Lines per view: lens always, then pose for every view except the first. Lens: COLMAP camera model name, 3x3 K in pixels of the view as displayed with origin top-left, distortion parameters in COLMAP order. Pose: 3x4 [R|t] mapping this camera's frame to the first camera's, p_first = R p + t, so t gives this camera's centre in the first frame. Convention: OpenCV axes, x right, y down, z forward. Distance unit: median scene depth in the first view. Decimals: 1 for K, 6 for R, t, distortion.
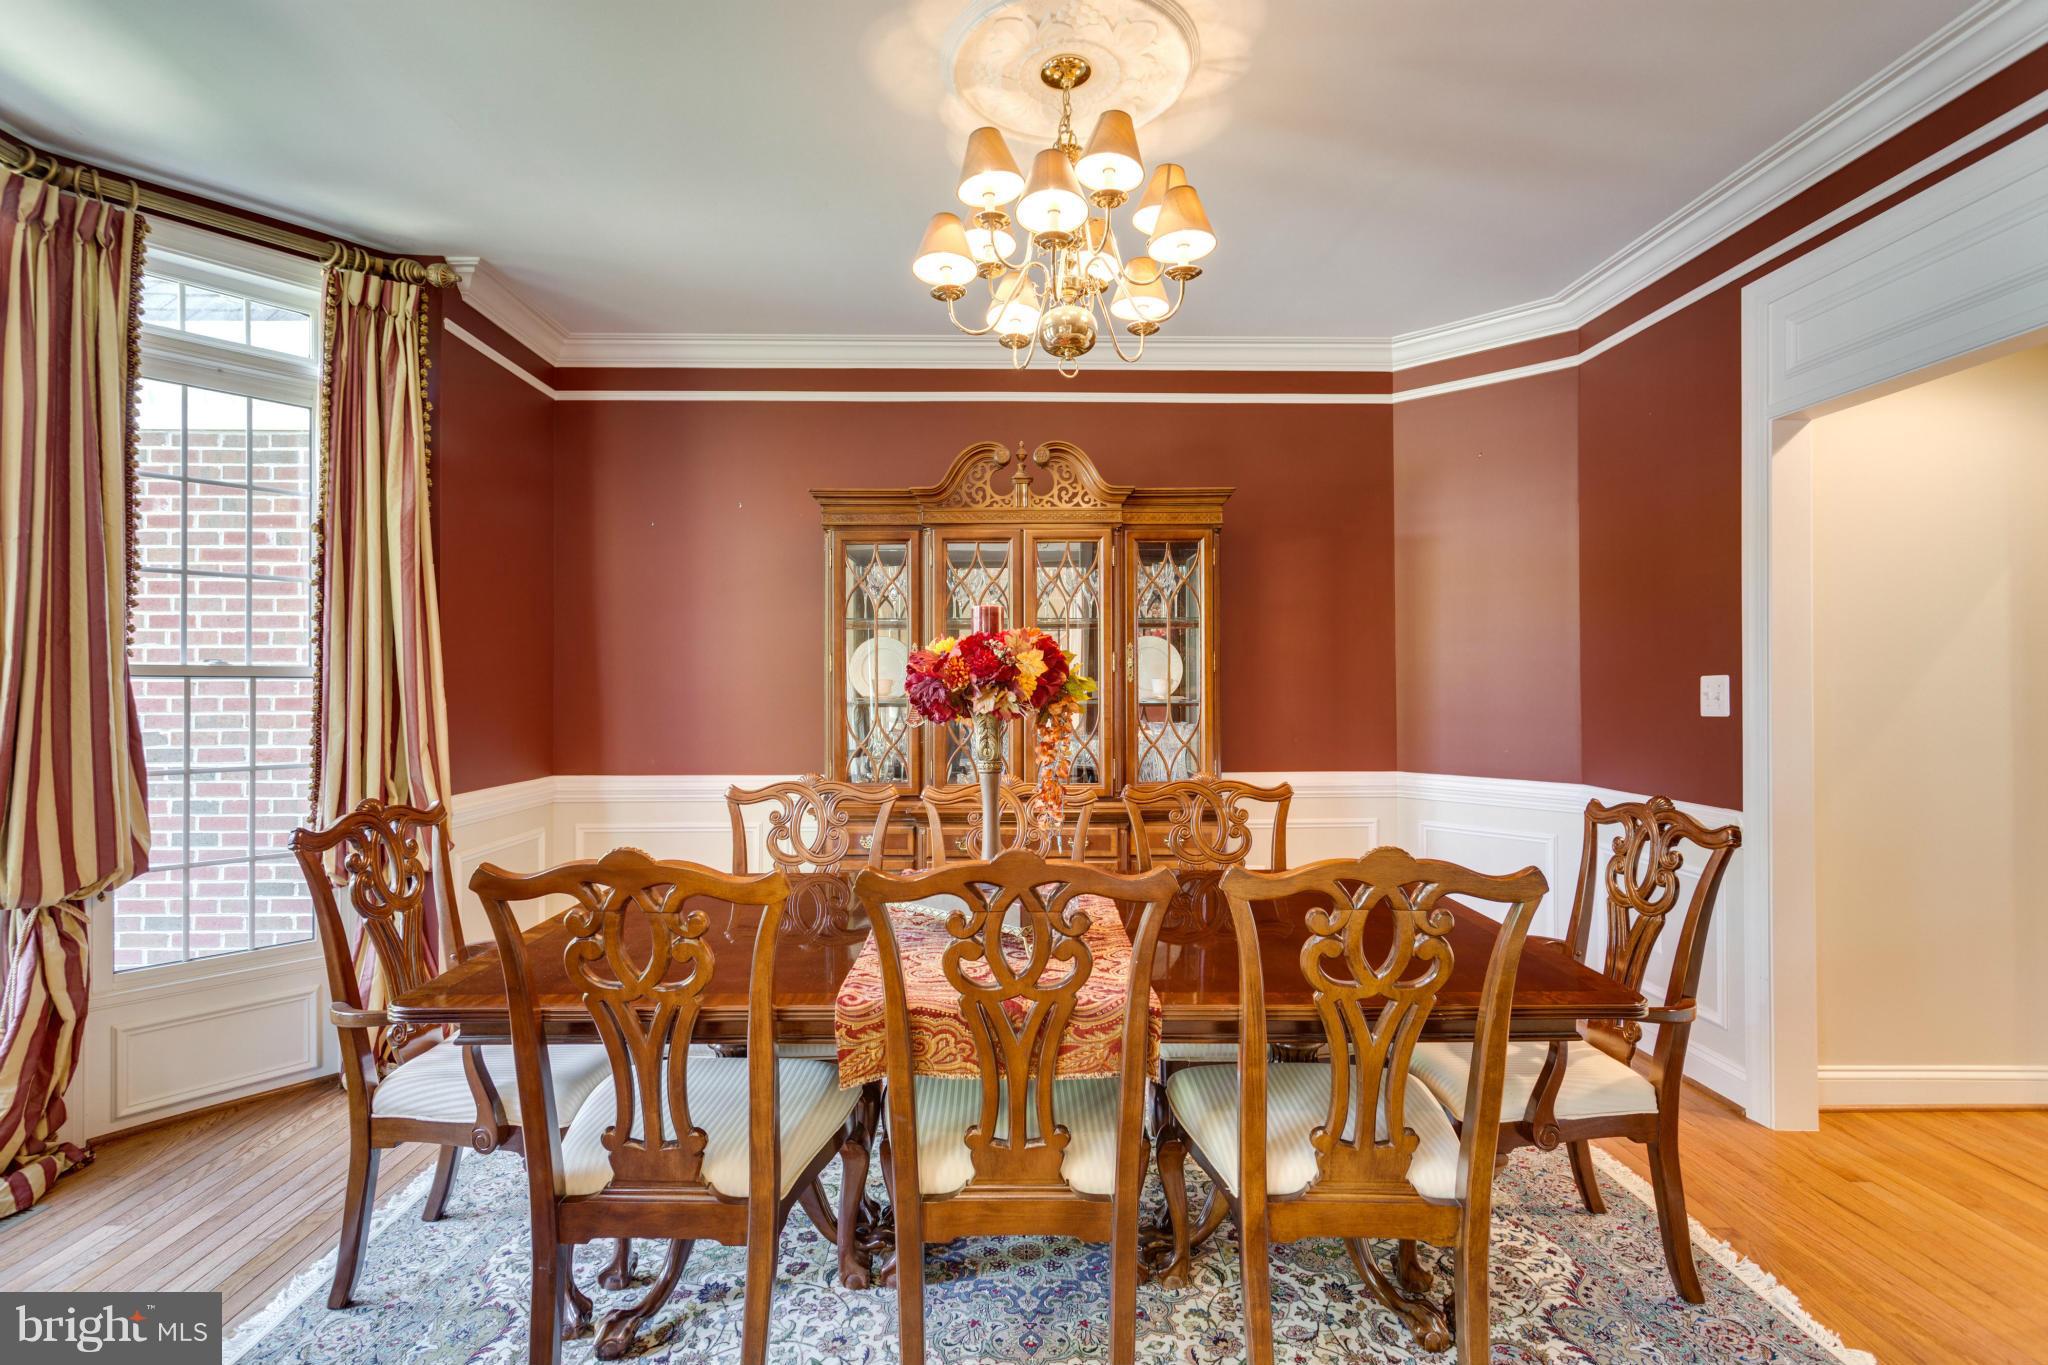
lens RADIAL K [[1010.0, 0, 1012.3], [0, 1010.0, 680.3], [0, 0, 1]] dist [0.001467, -0.000673]
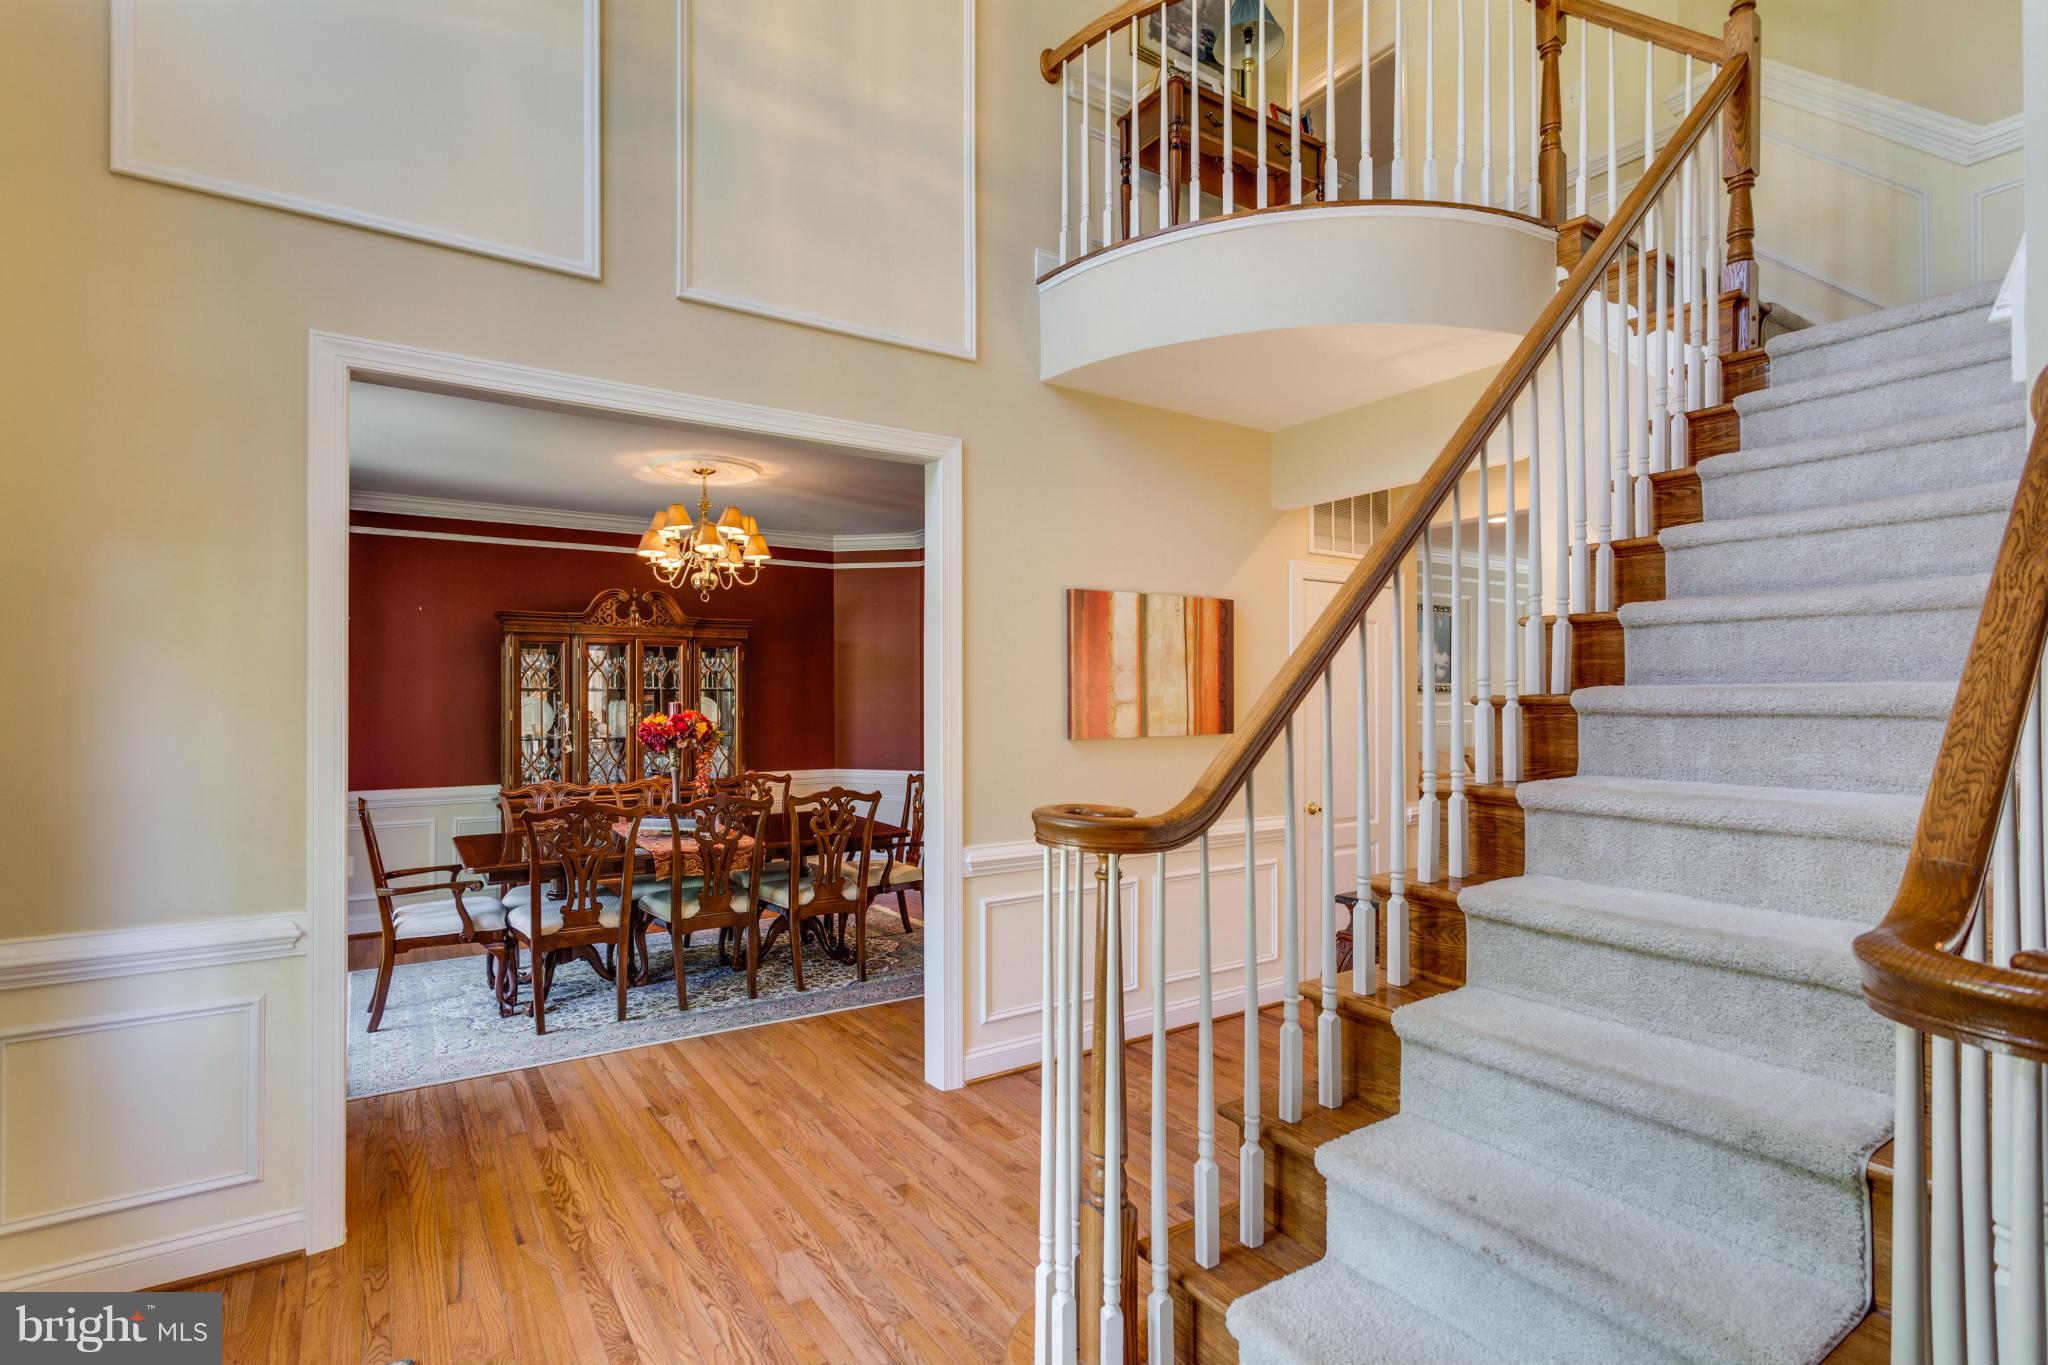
lens RADIAL K [[1010.0, 0, 1021.6], [0, 1010.0, 679.2], [0, 0, 1]] dist [0.001467, -0.000673]
pose [[0.850388, 0.006806, 0.526113, -0.594210], [-0.001879, 0.999949, -0.009899, -0.108306], [-0.526153, 0.007429, 0.850357, -1.480267]]
